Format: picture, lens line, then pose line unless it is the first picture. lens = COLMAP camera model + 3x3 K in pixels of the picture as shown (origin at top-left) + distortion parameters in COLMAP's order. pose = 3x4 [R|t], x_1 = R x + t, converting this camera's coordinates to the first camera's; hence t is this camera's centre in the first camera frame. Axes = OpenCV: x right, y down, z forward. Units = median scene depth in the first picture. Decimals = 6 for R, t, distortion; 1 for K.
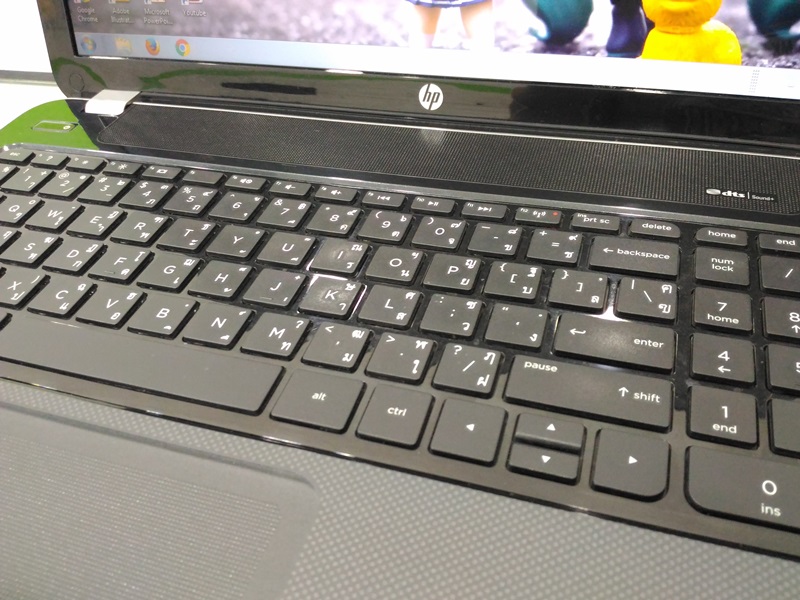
lens RADIAL K [[672.9, 0, 400.0], [0, 672.9, 300.0], [0, 0, 1]] dist [0.110858, -0.252135]
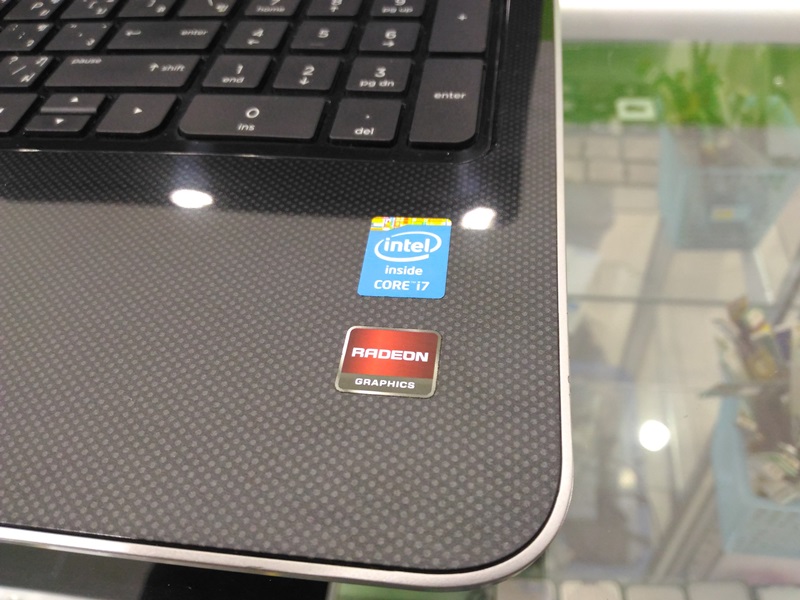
lens RADIAL K [[672.9, 0, 400.0], [0, 672.9, 300.0], [0, 0, 1]] dist [0.110858, -0.252135]
pose [[0.983669, -0.127848, 0.126687, 0.323725], [0.115606, 0.988279, 0.099703, 0.265528], [-0.137949, -0.083429, 0.986919, -0.075679]]
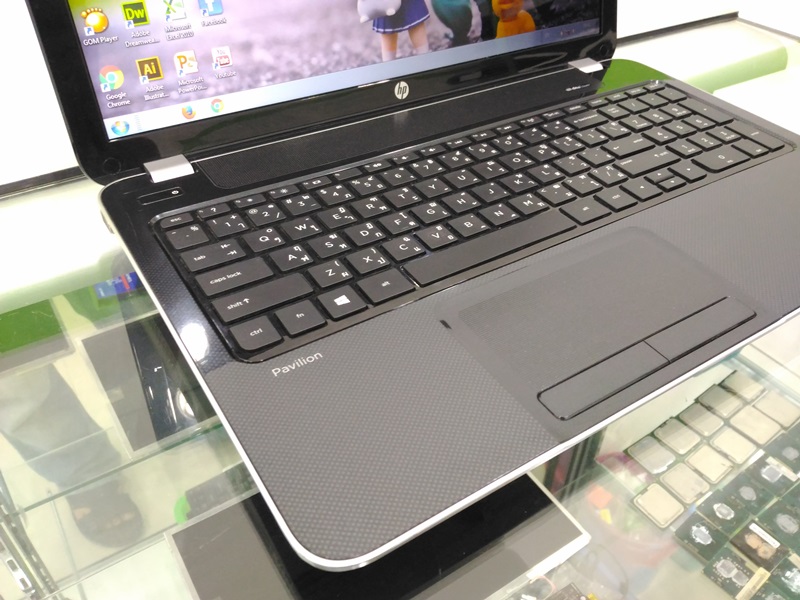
lens RADIAL K [[672.9, 0, 400.0], [0, 672.9, 300.0], [0, 0, 1]] dist [0.110858, -0.252135]
pose [[0.626206, -0.416521, 0.659072, -1.193904], [0.462652, 0.878933, 0.115888, -0.063720], [-0.627550, 0.232352, 0.743097, -0.027285]]
